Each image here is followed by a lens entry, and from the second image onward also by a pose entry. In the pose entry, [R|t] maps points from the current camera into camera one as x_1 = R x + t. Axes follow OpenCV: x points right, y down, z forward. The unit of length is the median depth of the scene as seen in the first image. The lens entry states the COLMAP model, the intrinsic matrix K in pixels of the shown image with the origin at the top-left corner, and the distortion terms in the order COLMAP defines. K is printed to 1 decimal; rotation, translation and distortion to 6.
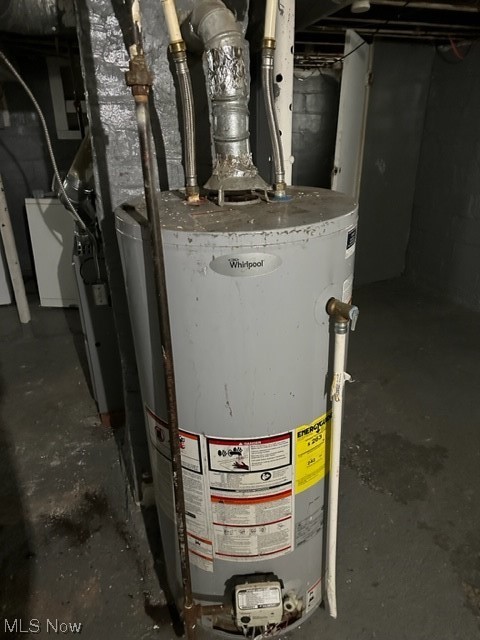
lens RADIAL K [[451.2, 0, 240.2], [0, 451.2, 318.8], [0, 0, 1]] dist [0.056217, -0.057975]
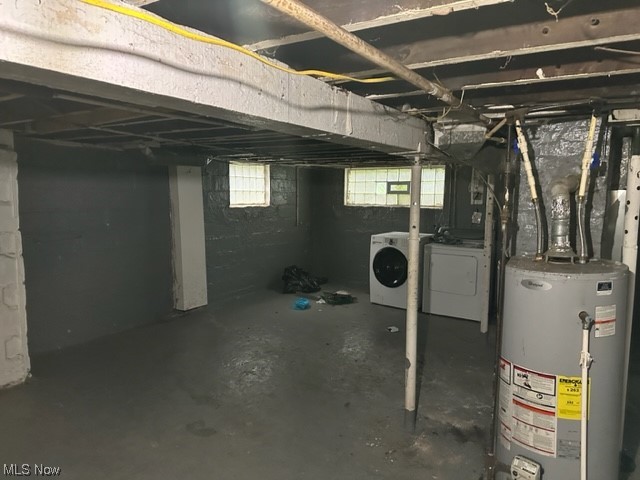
lens RADIAL K [[451.2, 0, 320.1], [0, 451.2, 238.2], [0, 0, 1]] dist [0.056217, -0.057975]
pose [[0.621231, 0.102213, -0.776933, 0.941210], [-0.322054, 0.937159, -0.134220, 0.278159], [0.714391, 0.333596, 0.615110, -1.139270]]
